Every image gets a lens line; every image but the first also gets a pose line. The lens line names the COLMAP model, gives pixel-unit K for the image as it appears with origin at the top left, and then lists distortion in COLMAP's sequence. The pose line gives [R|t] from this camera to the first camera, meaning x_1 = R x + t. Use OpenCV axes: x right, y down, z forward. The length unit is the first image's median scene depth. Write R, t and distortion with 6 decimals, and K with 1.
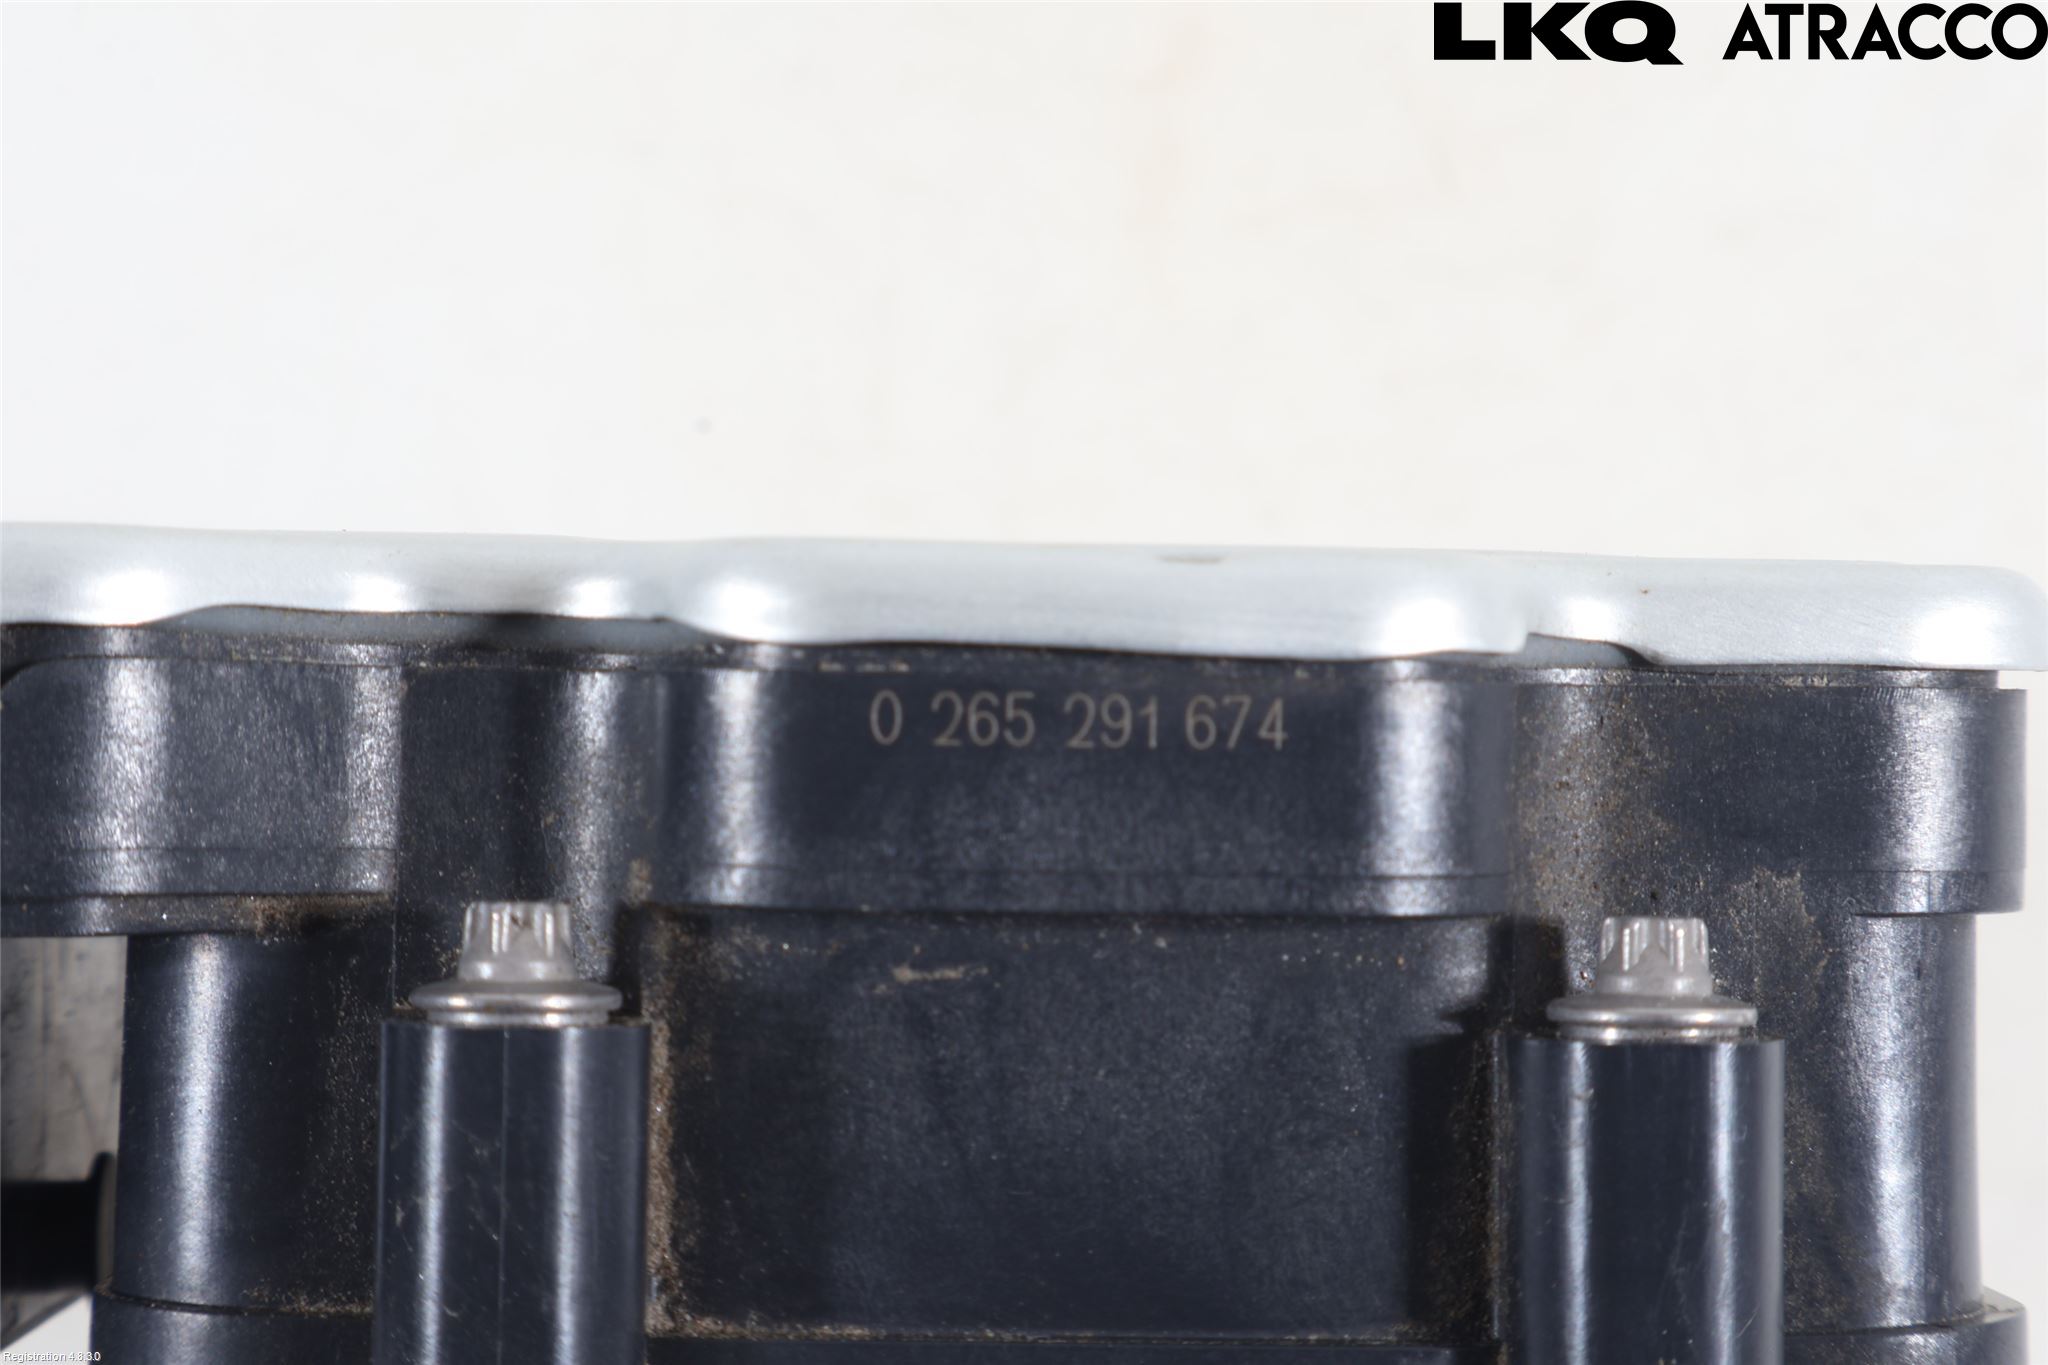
lens RADIAL K [[4254.4, 0, 1024.2], [0, 4254.4, 682.3], [0, 0, 1]] dist [-0.006389, 0.000000]
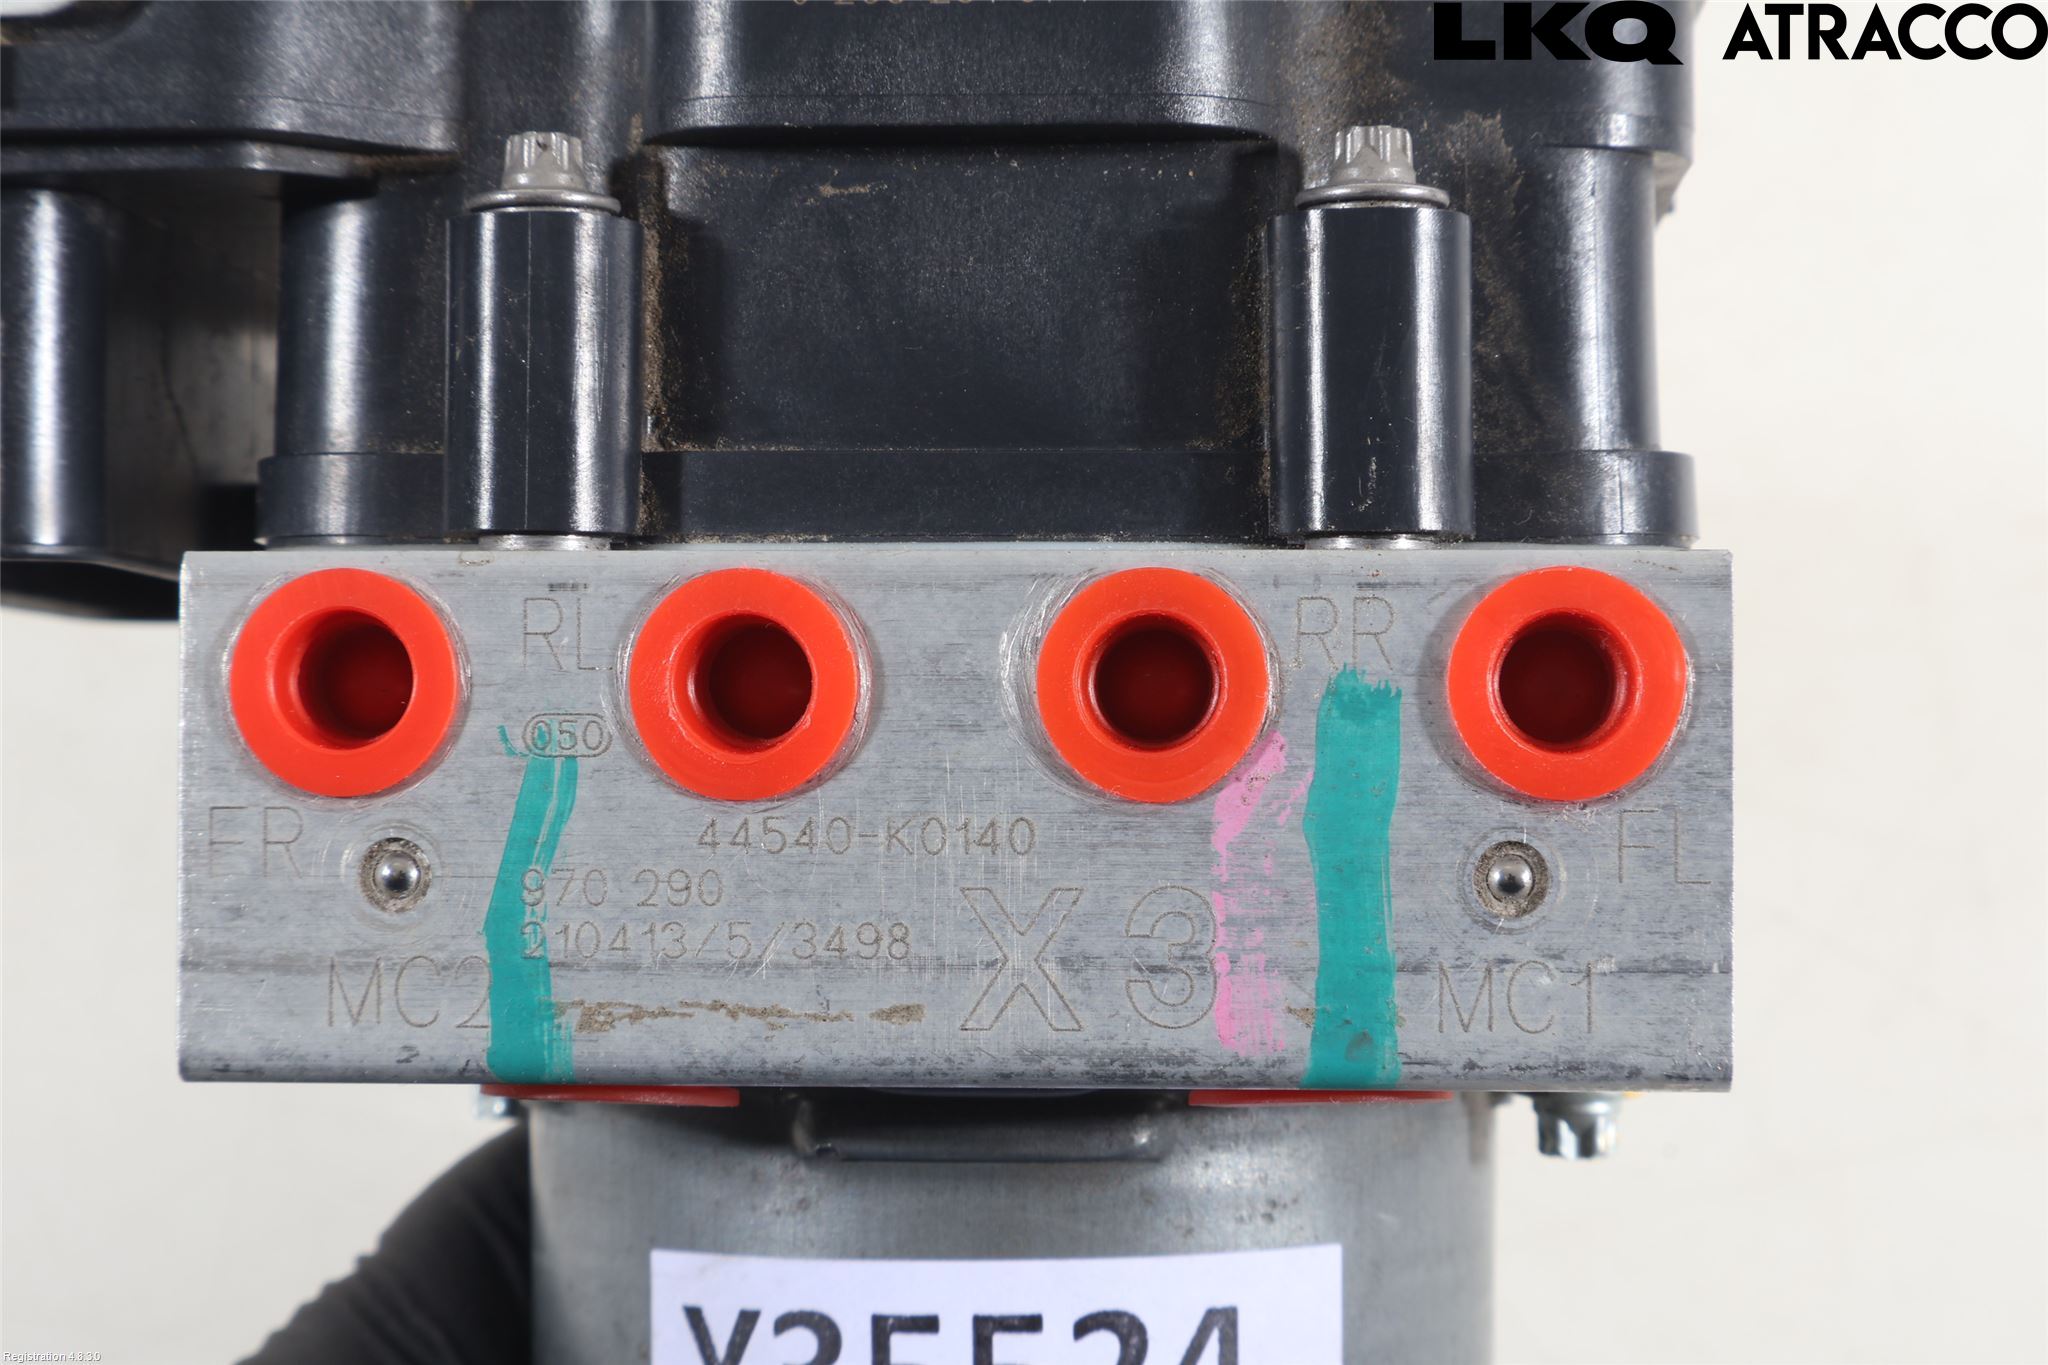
lens RADIAL K [[4254.4, 0, 1023.1], [0, 4254.4, 683.2], [0, 0, 1]] dist [-0.006389, 0.000000]
pose [[0.995247, -0.014606, -0.096283, 0.164005], [0.013833, 0.999867, -0.008687, 0.239816], [0.096397, 0.007314, 0.995316, -0.355076]]
